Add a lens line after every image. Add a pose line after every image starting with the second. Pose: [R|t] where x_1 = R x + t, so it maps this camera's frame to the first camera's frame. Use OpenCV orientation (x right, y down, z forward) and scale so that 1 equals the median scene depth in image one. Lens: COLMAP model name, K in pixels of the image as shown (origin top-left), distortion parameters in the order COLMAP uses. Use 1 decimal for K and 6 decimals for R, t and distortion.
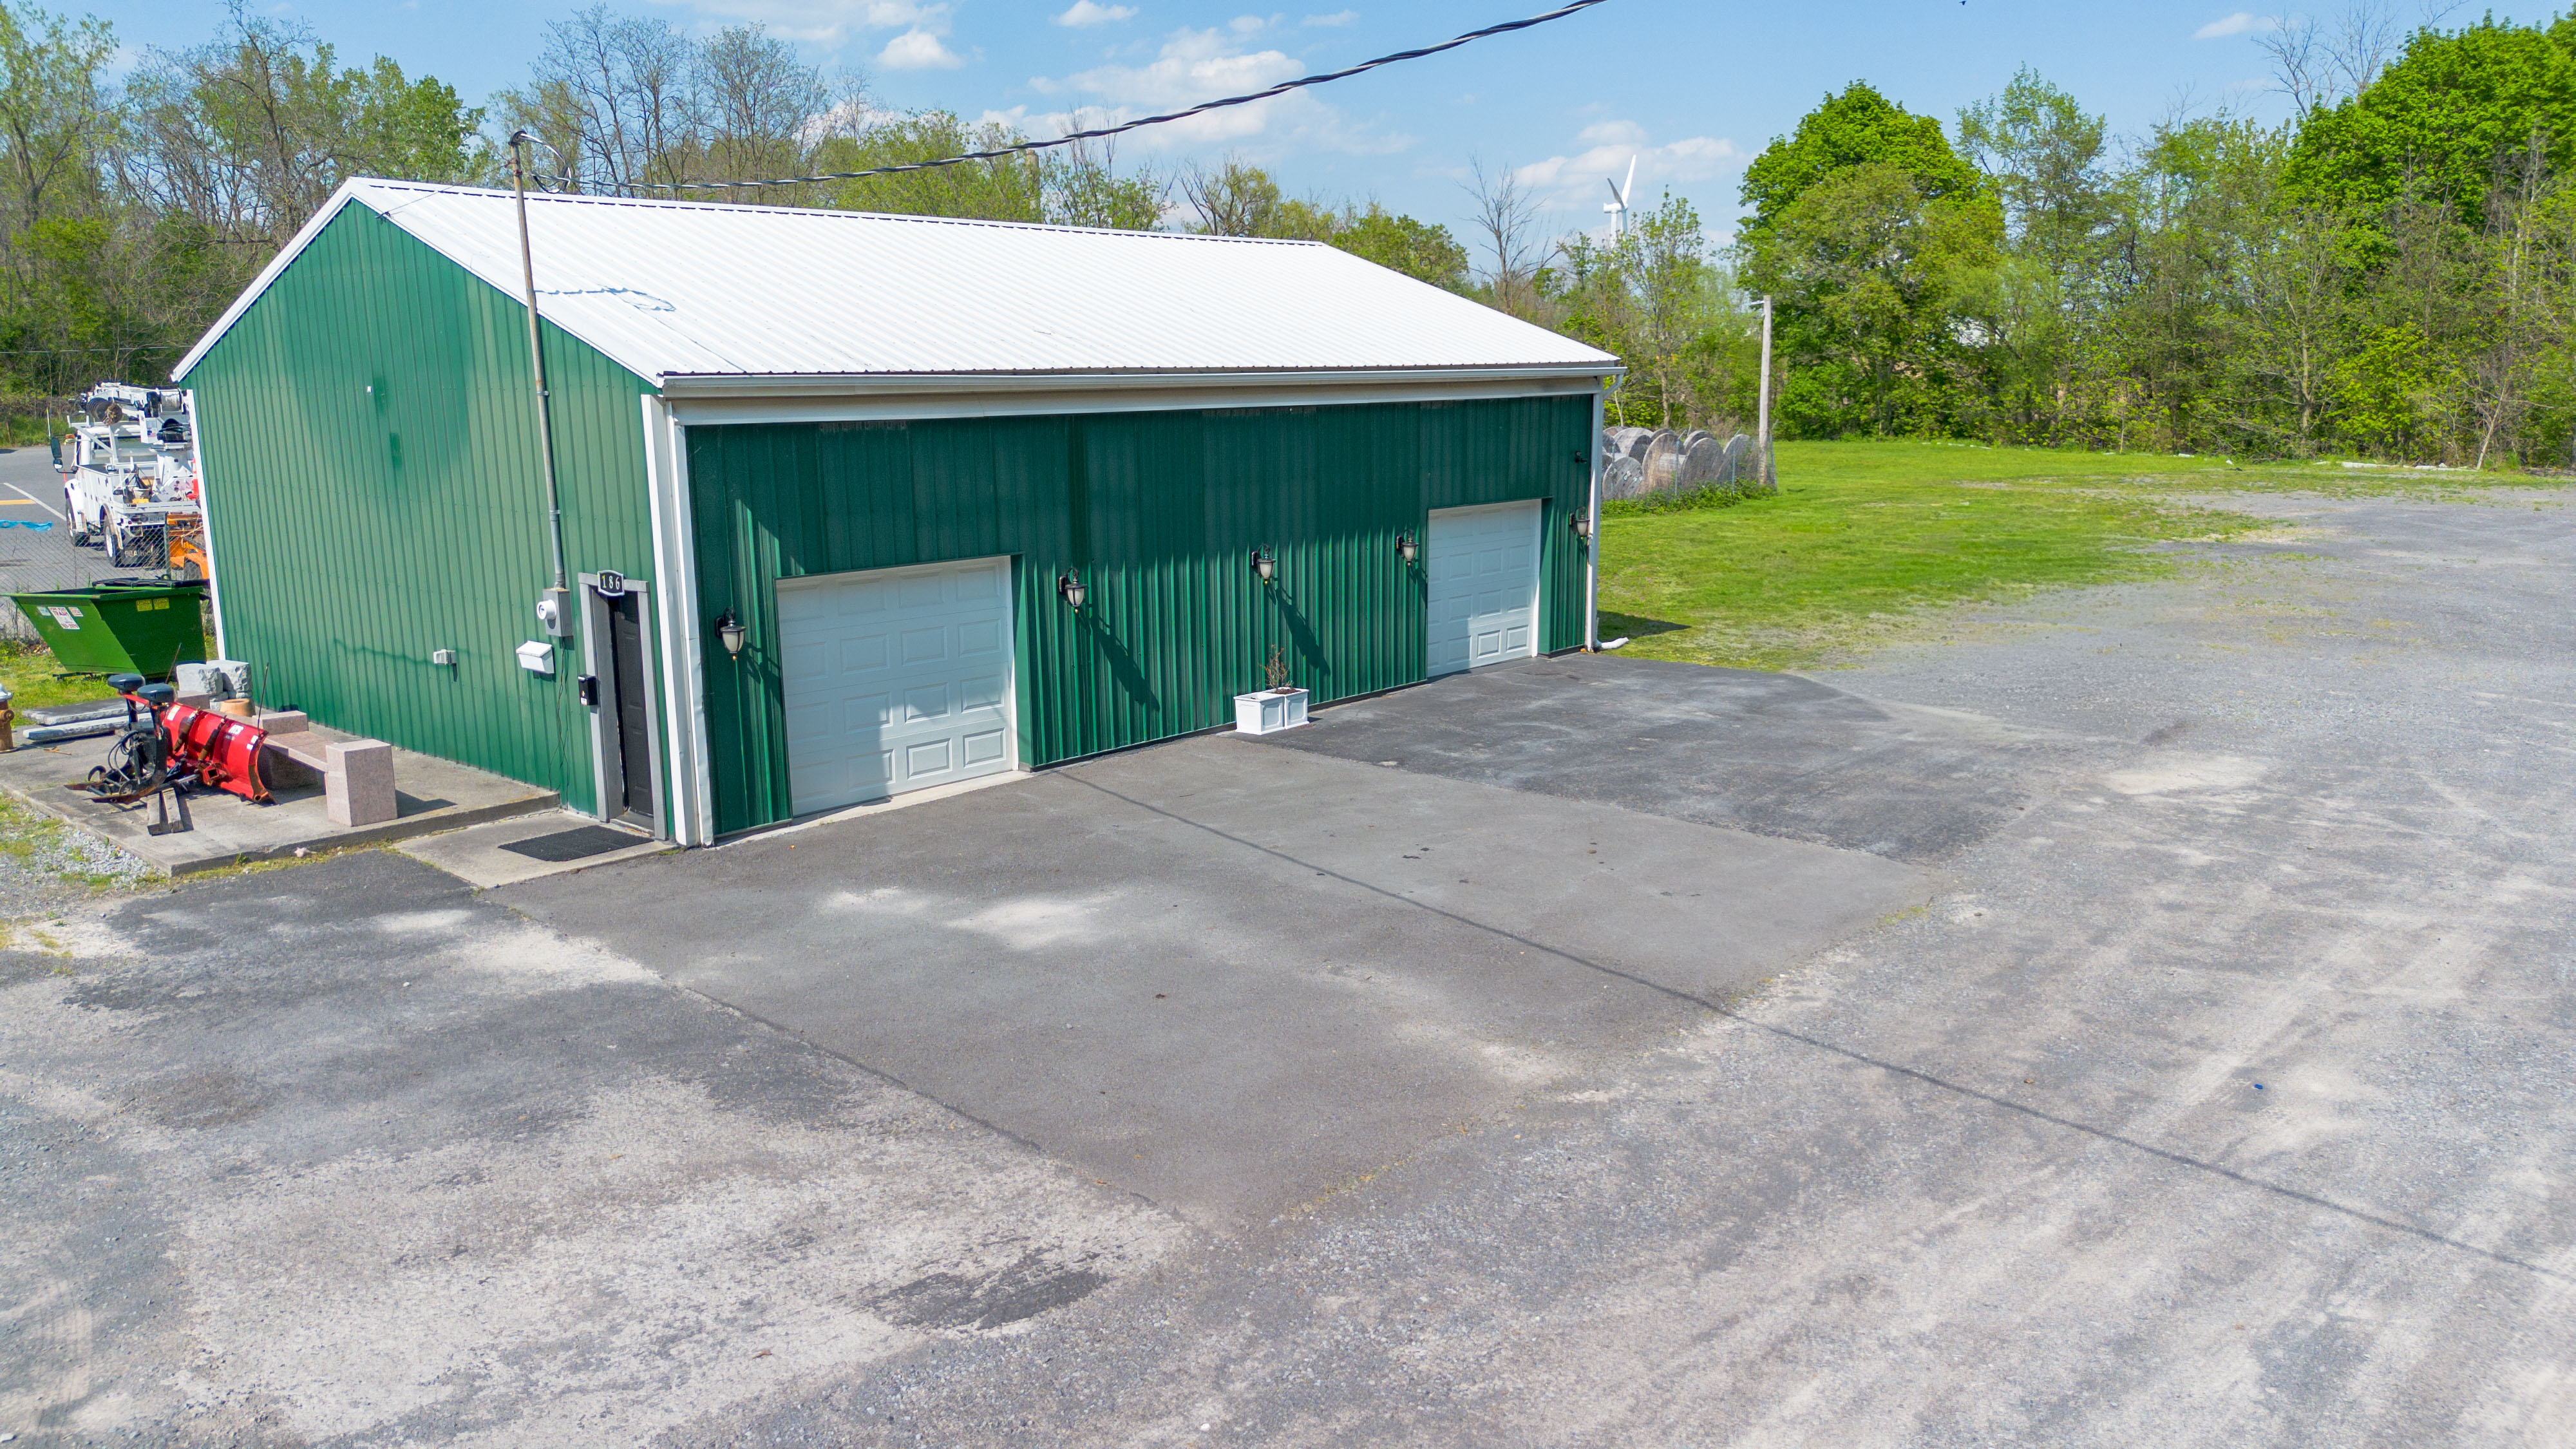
lens RADIAL K [[1830.1, 0, 1297.5], [0, 1830.1, 729.9], [0, 0, 1]] dist [0.064009, -0.066304]
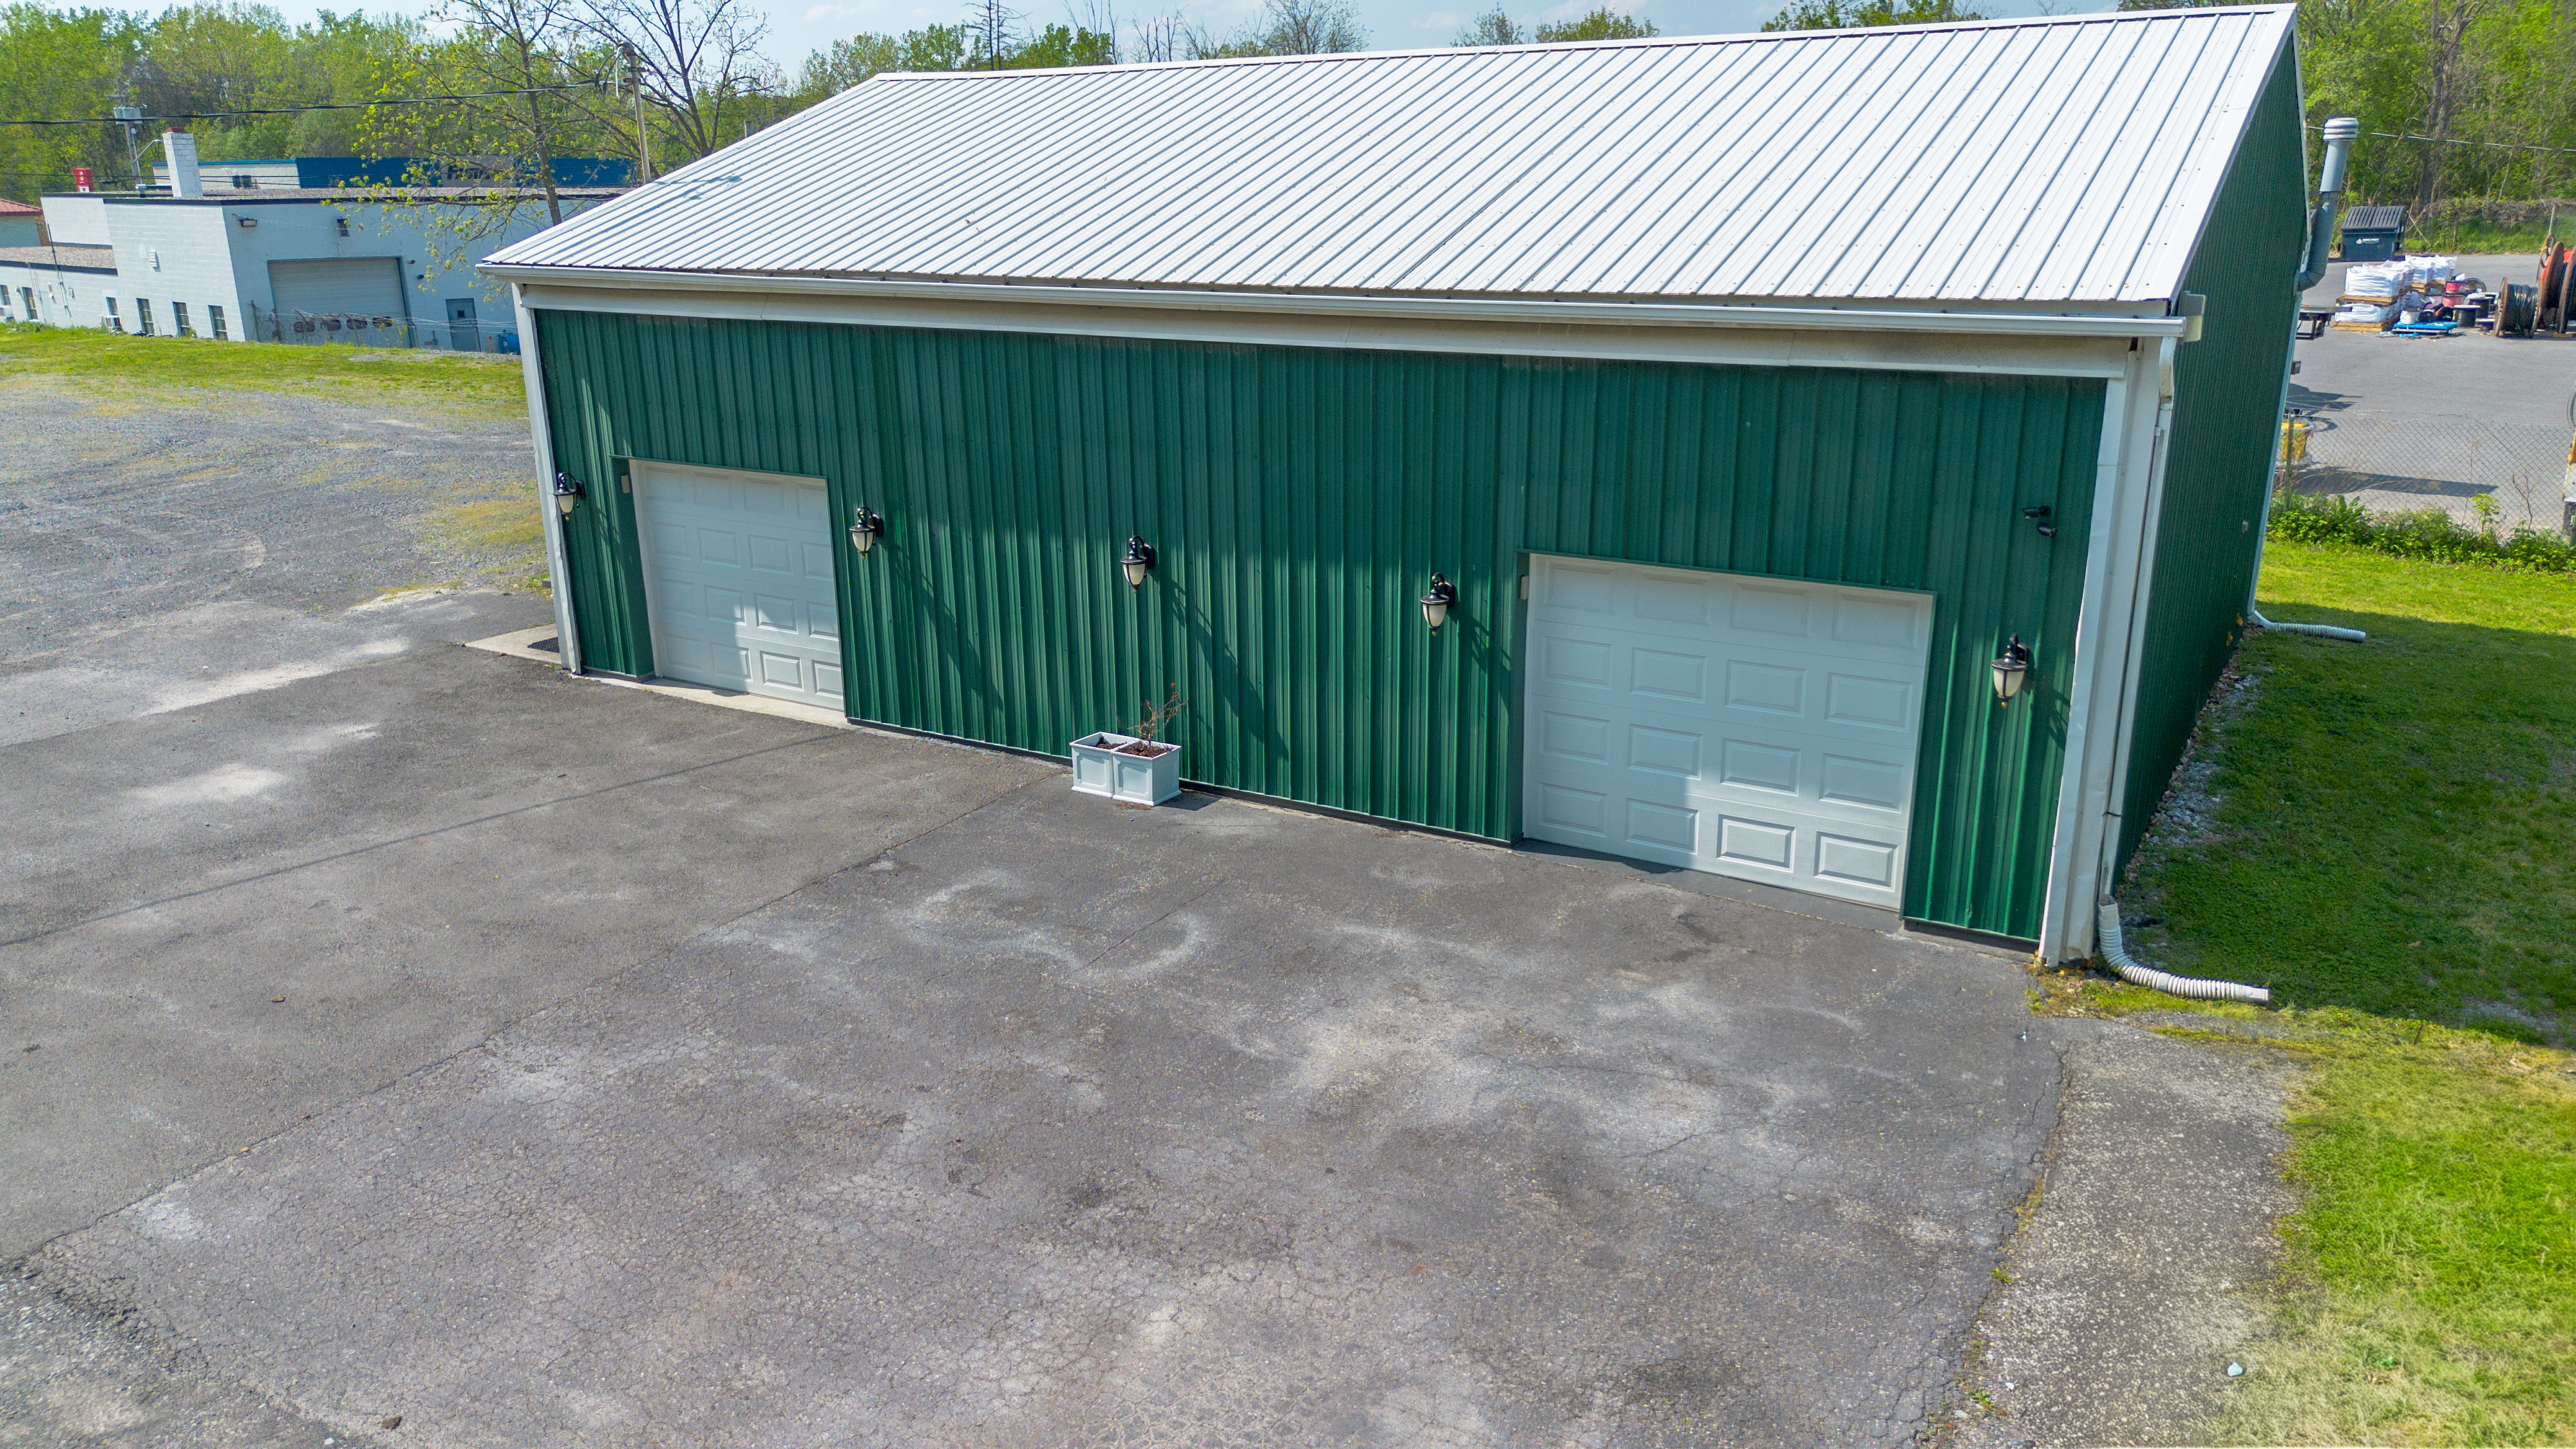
lens RADIAL K [[1827.7, 0, 1288.0], [0, 1827.7, 724.5], [0, 0, 1]] dist [0.065277, -0.070677]
pose [[0.171737, 0.289927, -0.941514, 0.771148], [-0.184177, 0.948312, 0.258425, -0.259020], [0.967773, 0.129024, 0.216258, 1.062867]]
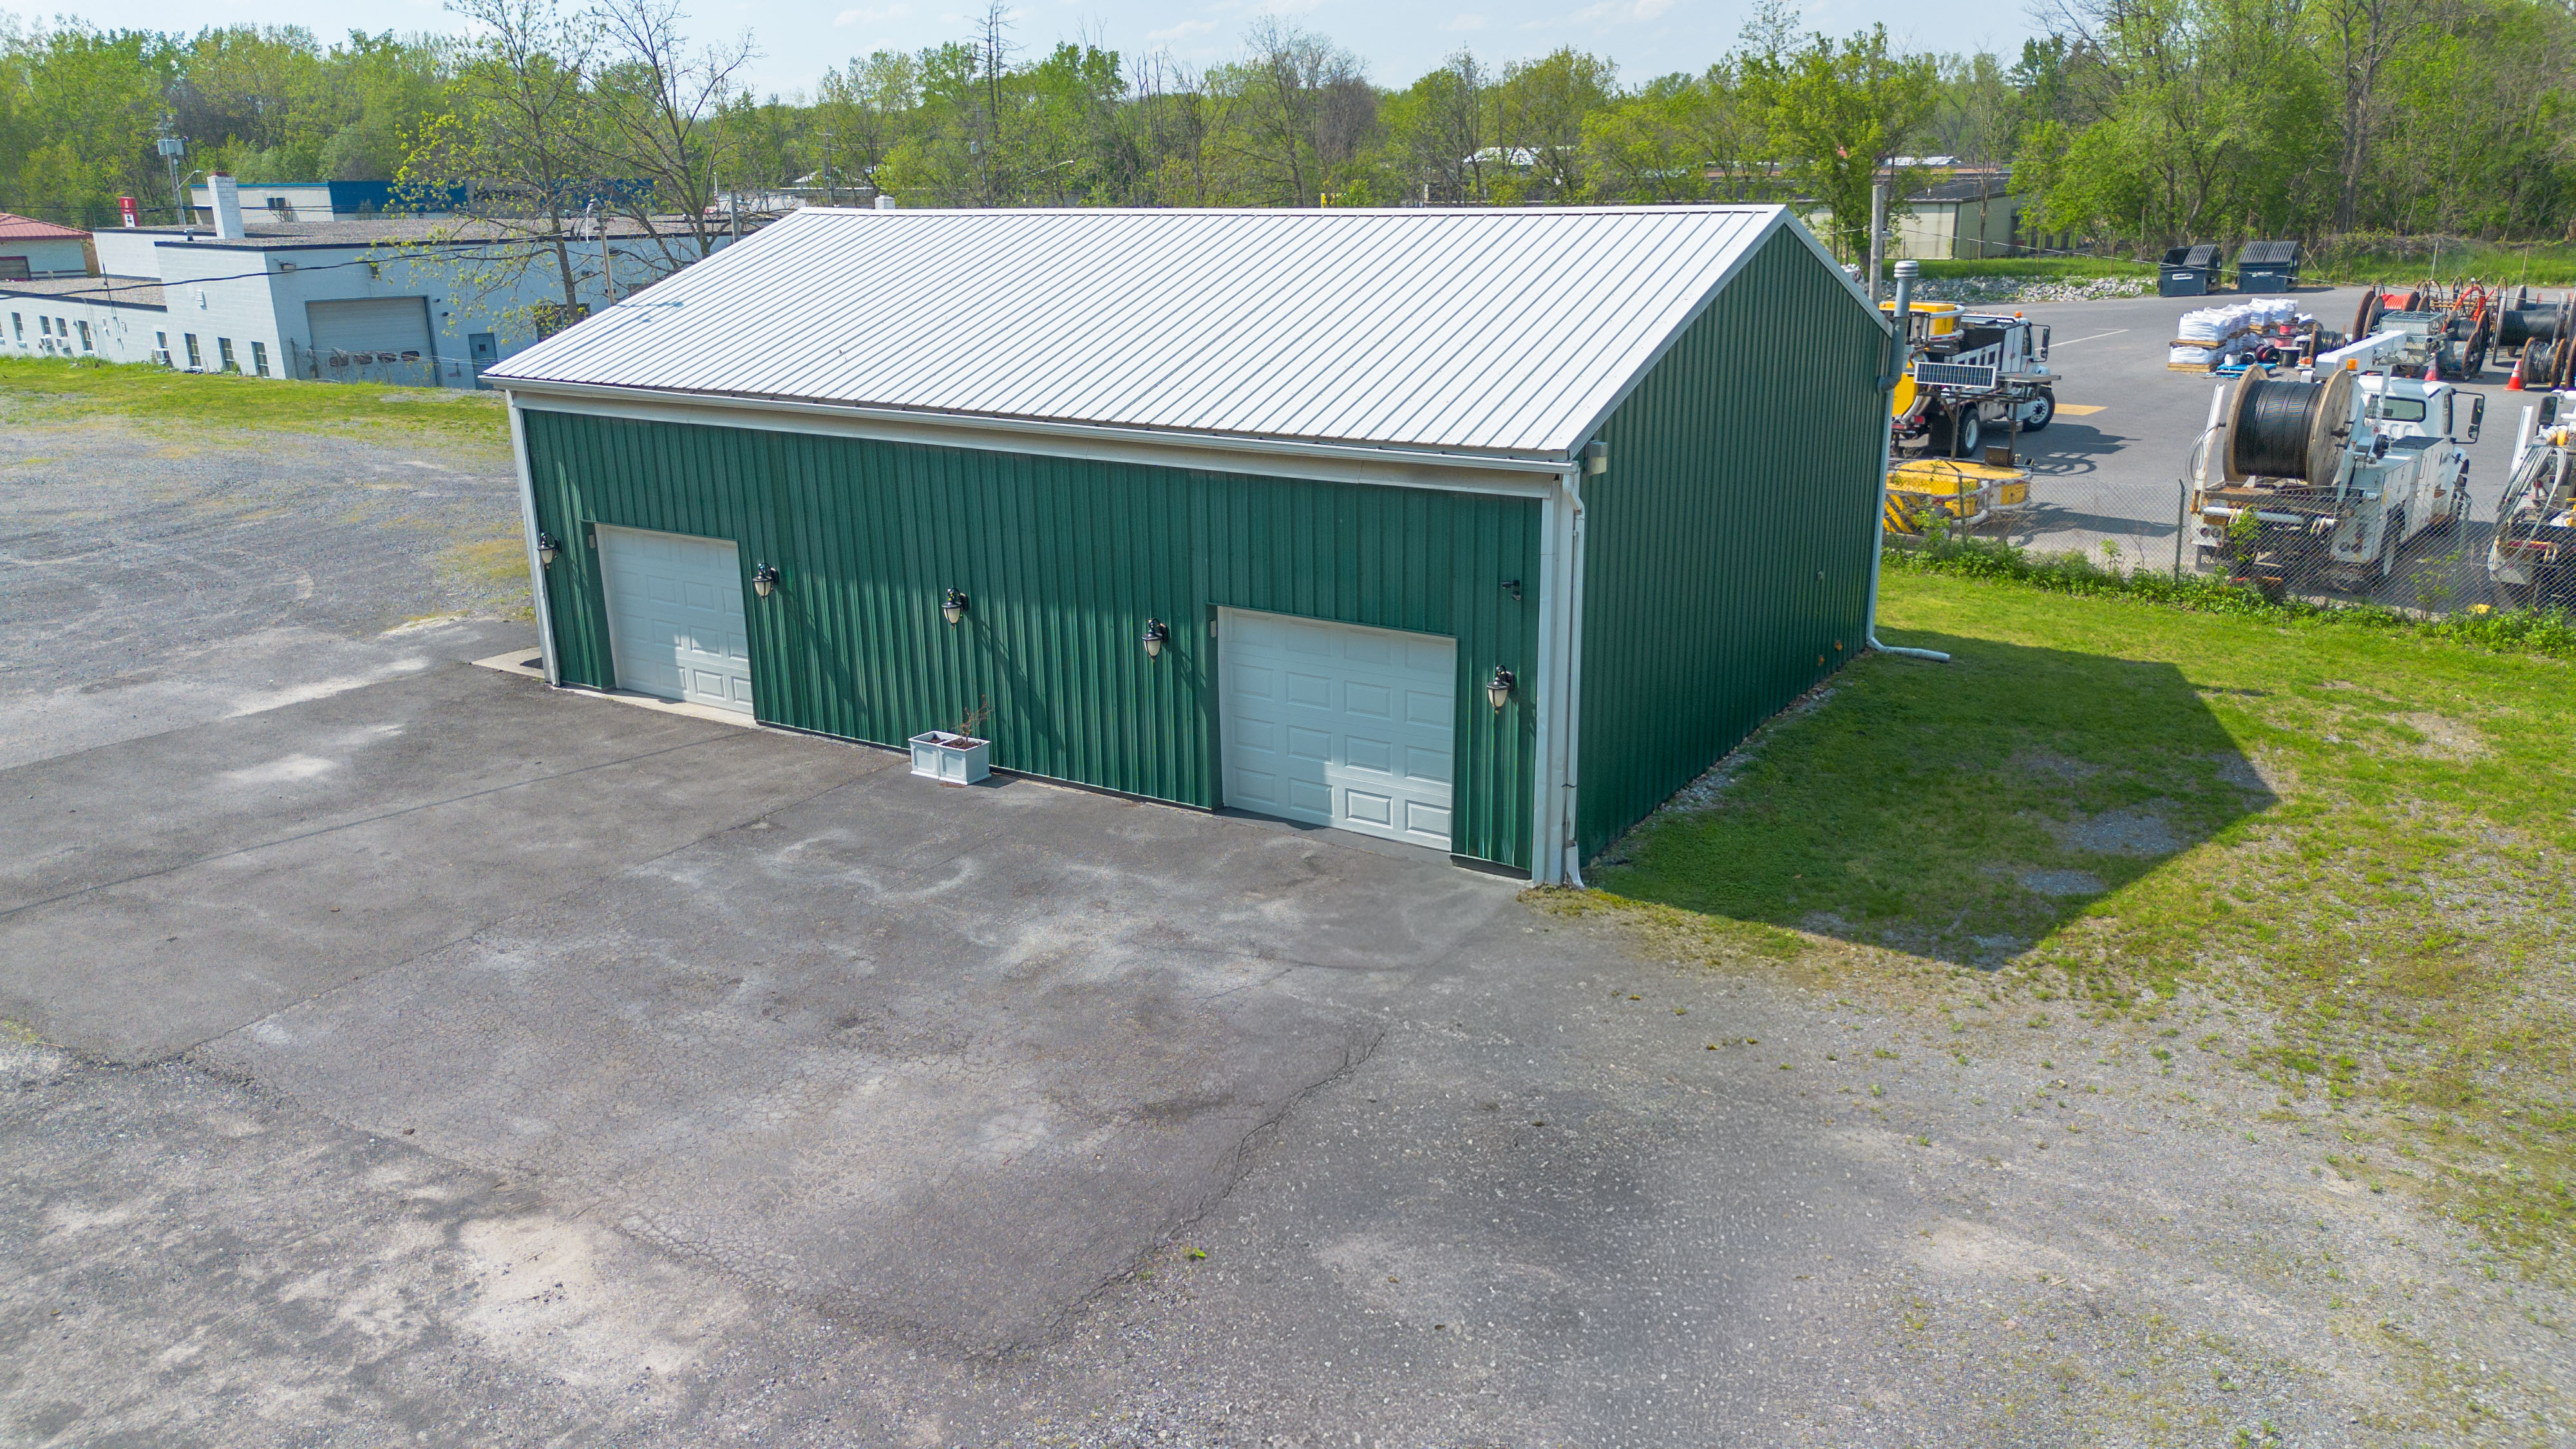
lens RADIAL K [[1816.9, 0, 1281.9], [0, 1816.9, 722.9], [0, 0, 1]] dist [0.068984, -0.080164]
pose [[0.159554, 0.287598, -0.944368, 1.071468], [-0.181716, 0.948832, 0.258256, -0.360067], [0.970321, 0.130401, 0.203651, 1.140837]]
